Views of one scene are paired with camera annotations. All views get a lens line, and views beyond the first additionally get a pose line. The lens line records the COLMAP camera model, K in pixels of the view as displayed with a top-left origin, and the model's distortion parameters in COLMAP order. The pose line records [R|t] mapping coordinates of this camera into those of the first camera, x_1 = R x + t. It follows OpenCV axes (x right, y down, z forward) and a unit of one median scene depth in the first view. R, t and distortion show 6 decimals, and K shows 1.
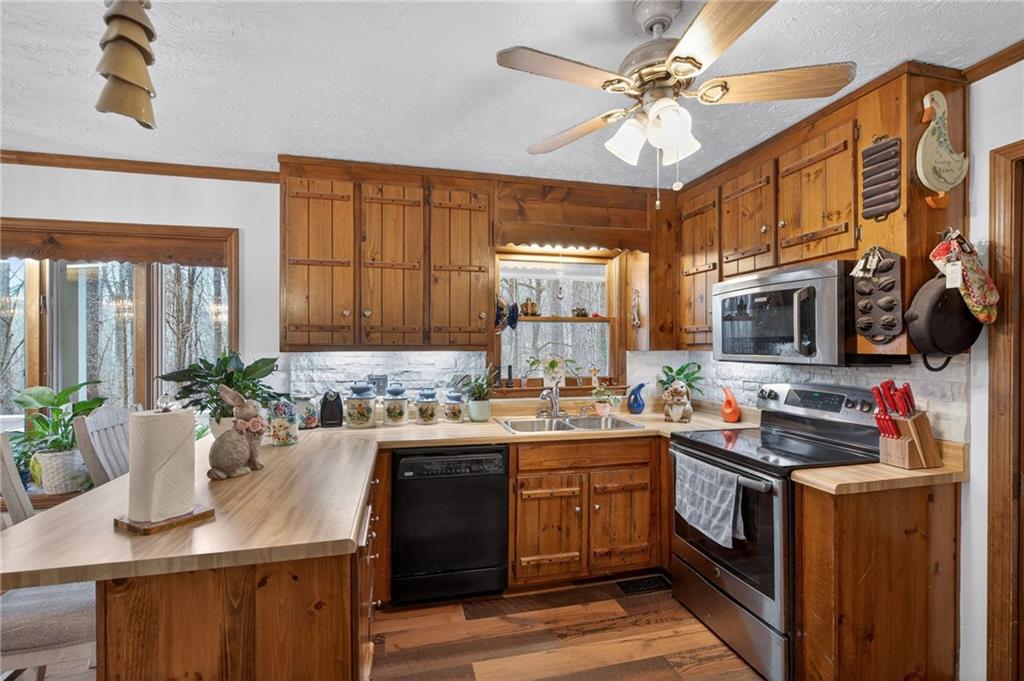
lens RADIAL K [[461.5, 0, 512.0], [0, 461.5, 340.5], [0, 0, 1]] dist [0.000338, 0.000075]
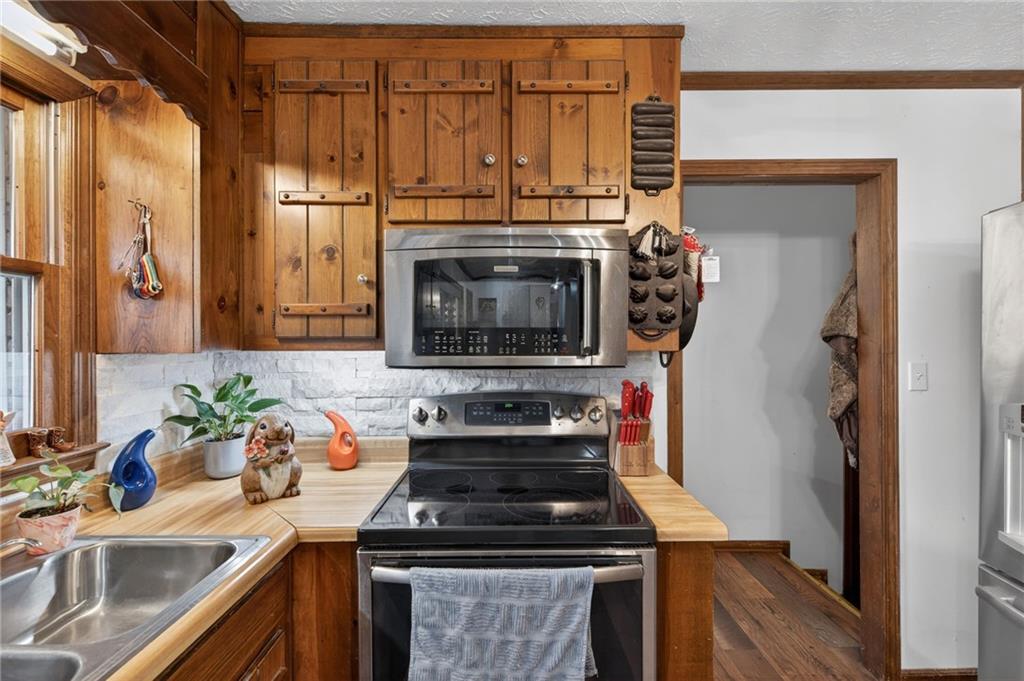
lens RADIAL K [[461.5, 0, 512.0], [0, 461.5, 340.5], [0, 0, 1]] dist [0.000338, 0.000075]
pose [[0.234584, -0.000832, 0.972096, -0.056400], [-0.009197, 0.999953, 0.003075, 0.006277], [-0.972052, -0.009662, 0.234565, 0.625414]]
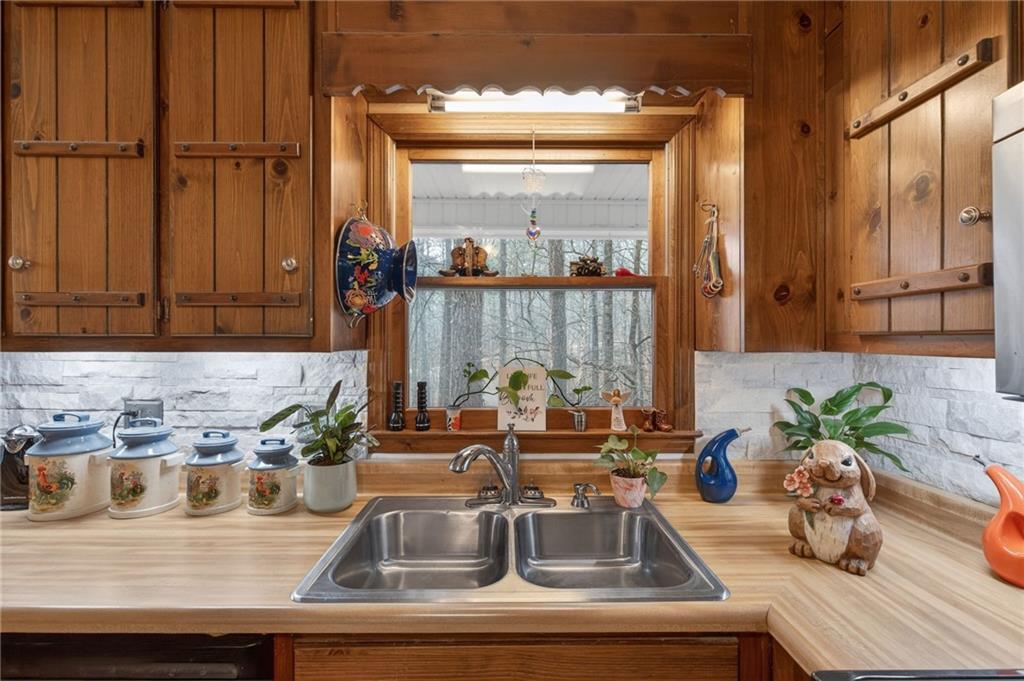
lens RADIAL K [[456.9, 0, 517.2], [0, 456.9, 337.8], [0, 0, 1]] dist [0.000984, -0.000002]
pose [[0.974153, -0.000071, -0.225888, 0.202285], [0.001143, 0.999989, 0.004616, 0.008047], [0.225885, -0.004755, 0.974142, 0.599210]]
